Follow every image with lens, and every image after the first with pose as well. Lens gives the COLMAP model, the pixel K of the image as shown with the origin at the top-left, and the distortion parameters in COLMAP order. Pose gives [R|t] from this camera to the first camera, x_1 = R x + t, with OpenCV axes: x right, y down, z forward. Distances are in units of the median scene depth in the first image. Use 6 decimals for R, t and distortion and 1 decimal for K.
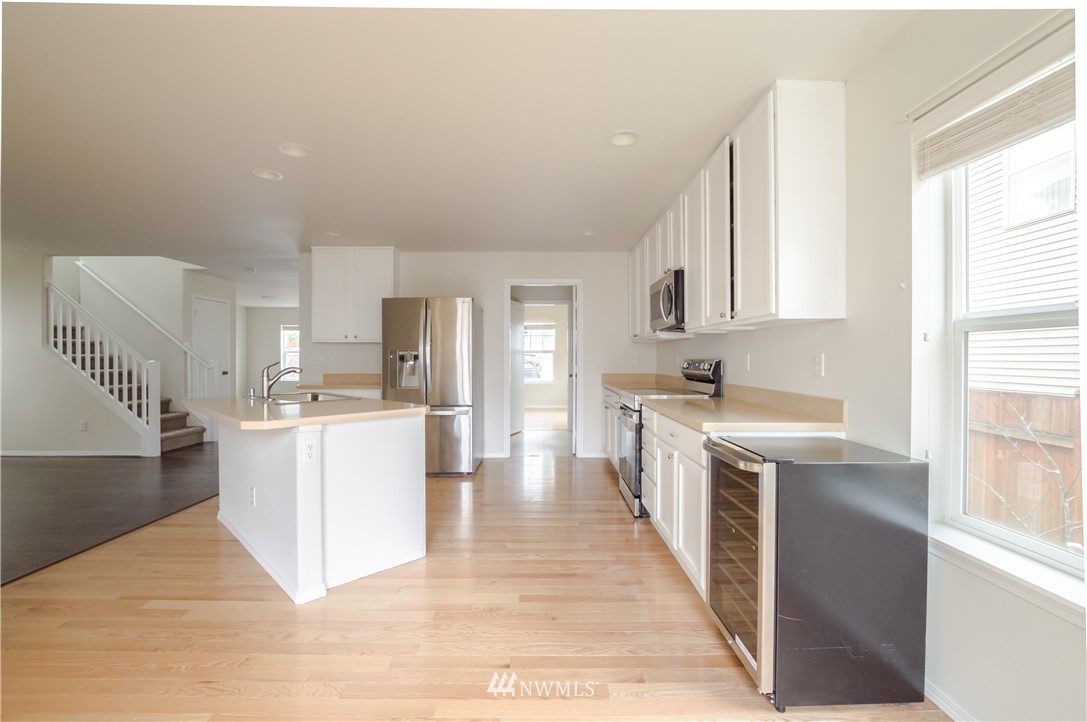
lens RADIAL K [[485.0, 0, 530.4], [0, 485.0, 357.0], [0, 0, 1]] dist [0.001914, -0.000028]
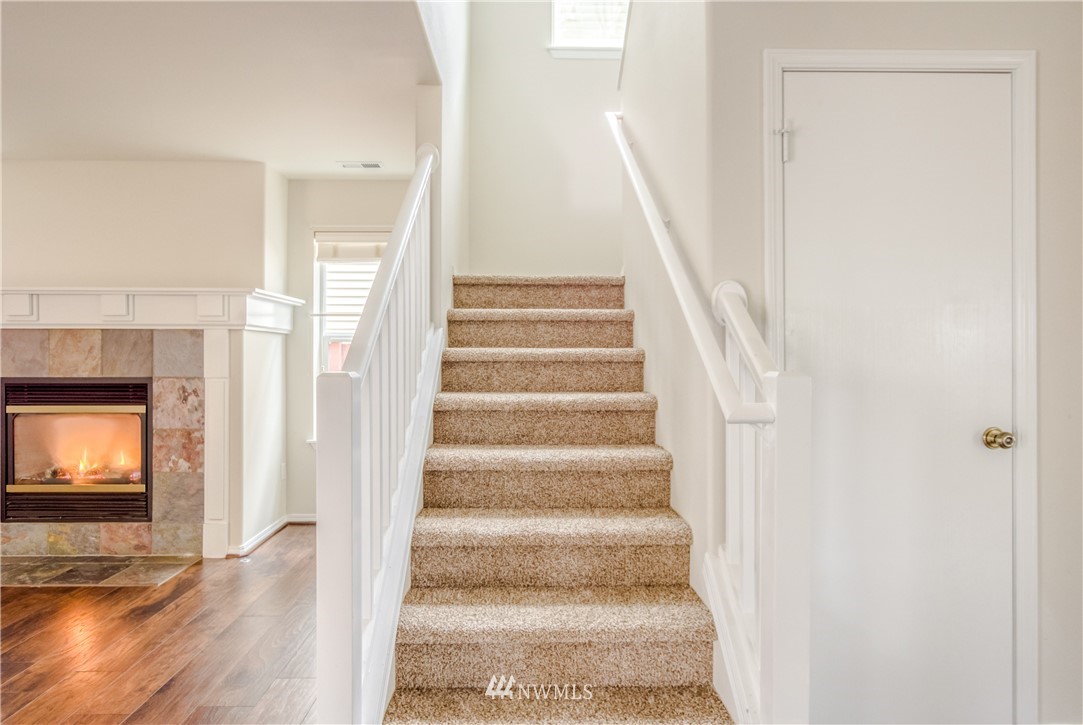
lens RADIAL K [[599.3, 0, 523.6], [0, 599.3, 356.2], [0, 0, 1]] dist [-0.025630, 0.012578]
pose [[0.042856, -0.002203, -0.999079, -0.533816], [-0.001045, 0.999997, -0.002250, 0.001587], [0.999081, 0.001141, 0.042854, 1.063972]]
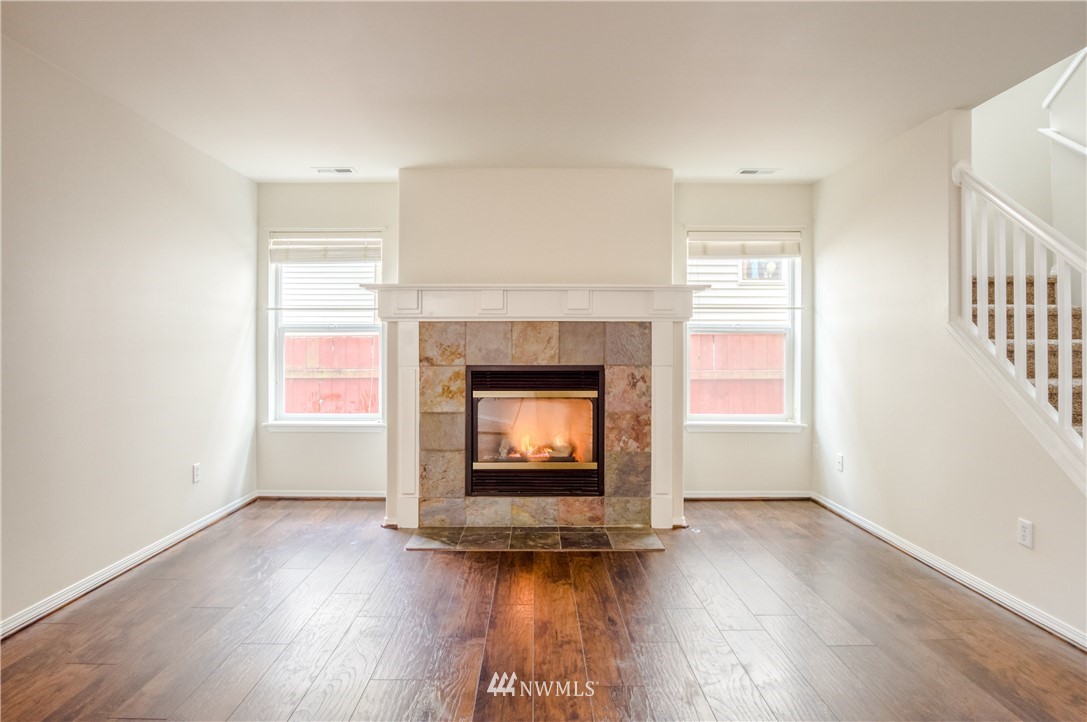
lens RADIAL K [[601.5, 0, 531.7], [0, 601.5, 346.6], [0, 0, 1]] dist [-0.025630, 0.012578]
pose [[0.026979, -0.000527, -0.999636, -0.480775], [-0.001295, 0.999999, -0.000562, 0.001575], [0.999635, 0.001310, 0.026978, 0.611286]]
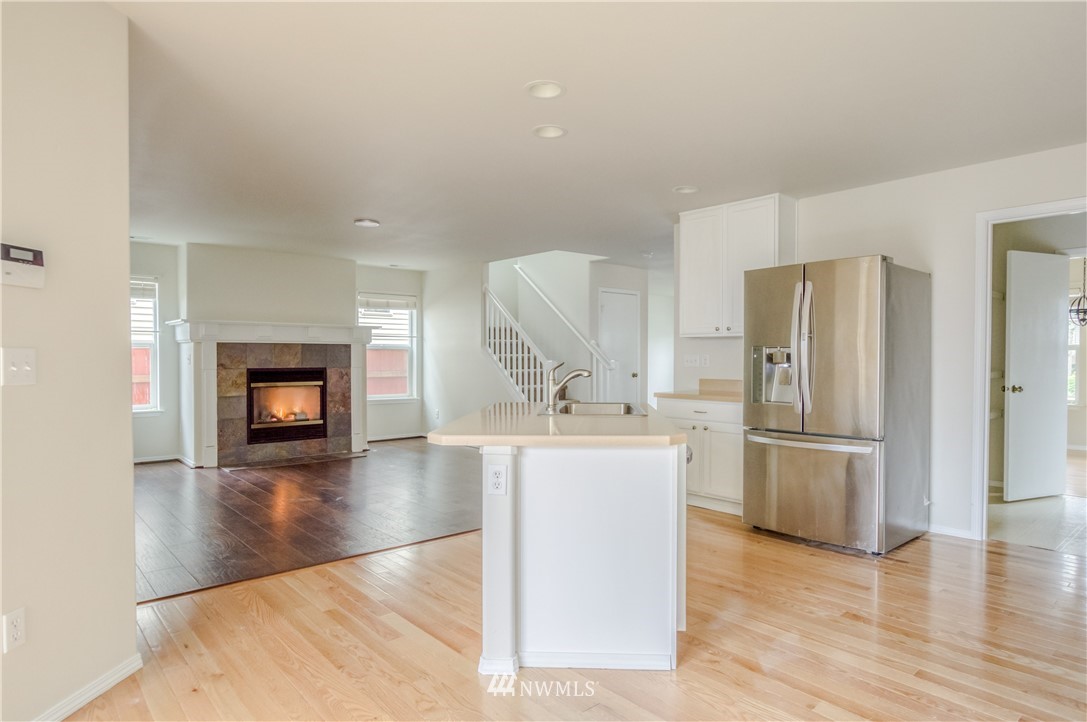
lens RADIAL K [[628.6, 0, 557.5], [0, 628.6, 367.7], [0, 0, 1]] dist [0.008696, 0.002379]
pose [[0.685684, 0.012667, -0.727789, 0.134913], [-0.000072, 0.999850, 0.017335, 0.000098], [0.727899, -0.011834, 0.685582, 0.159846]]
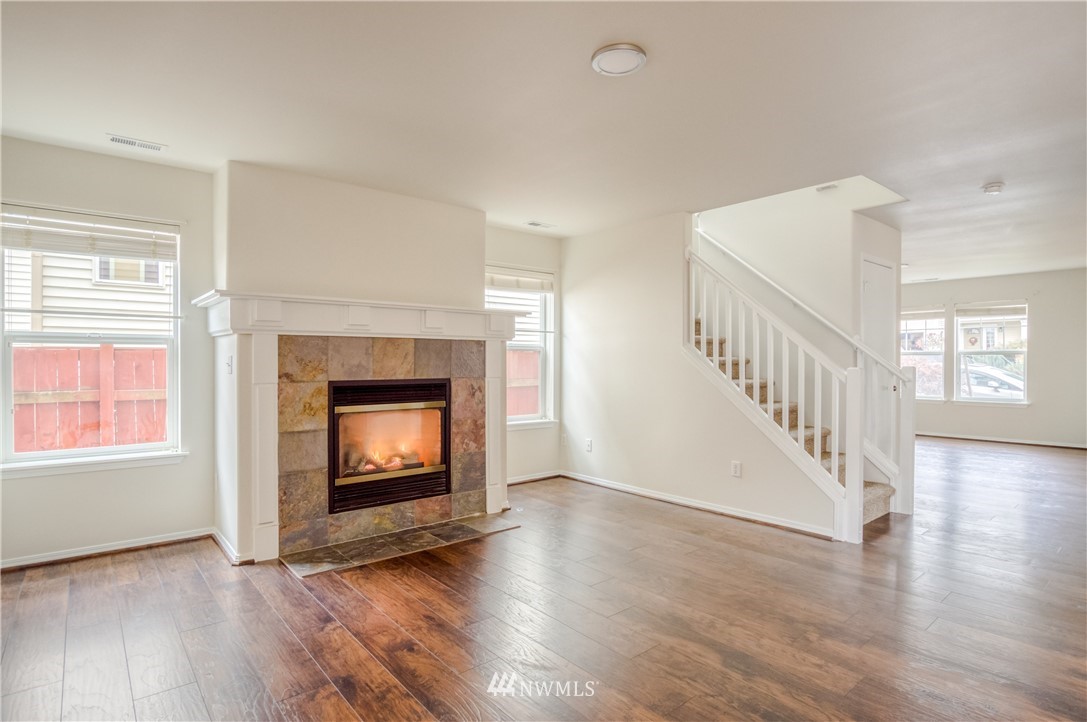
lens RADIAL K [[564.4, 0, 550.9], [0, 564.4, 365.6], [0, 0, 1]] dist [-0.023599, 0.002550]
pose [[0.669983, 0.005817, -0.742354, -0.536146], [-0.000592, 0.999973, 0.007301, 0.000922], [0.742376, -0.004452, 0.669969, 0.323916]]
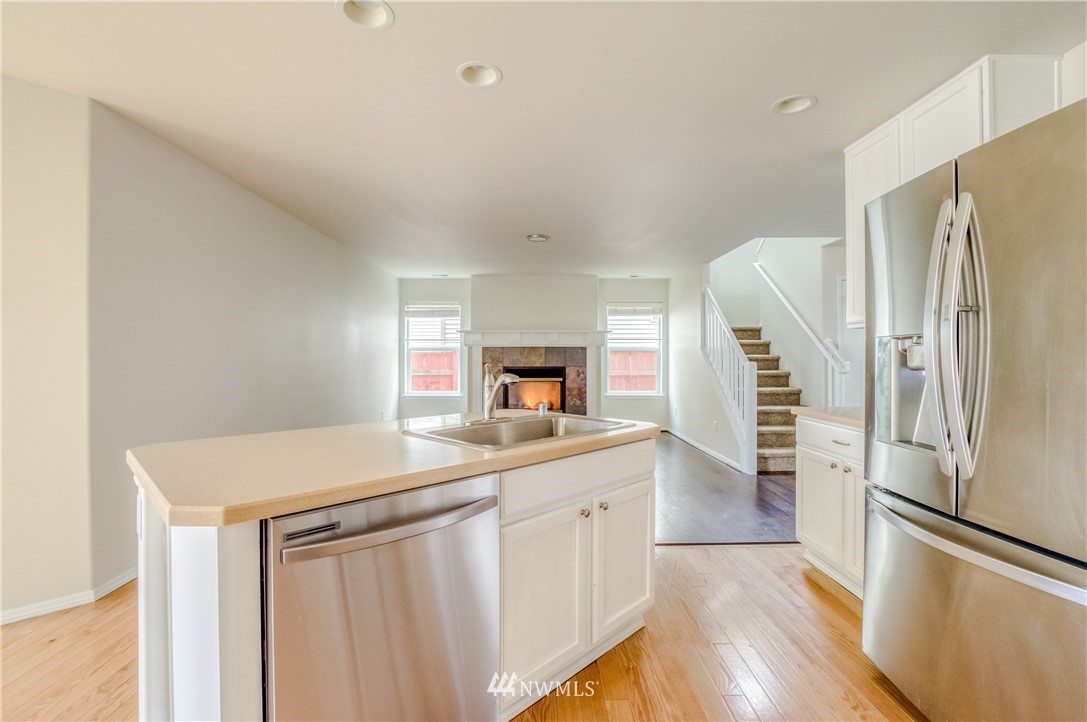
lens RADIAL K [[485.0, 0, 546.6], [0, 485.0, 352.3], [0, 0, 1]] dist [0.001914, -0.000028]
pose [[0.056170, -0.011759, -0.998352, 0.056899], [0.000059, 0.999931, -0.011774, 0.001145], [0.998421, 0.000603, 0.056167, 0.595727]]
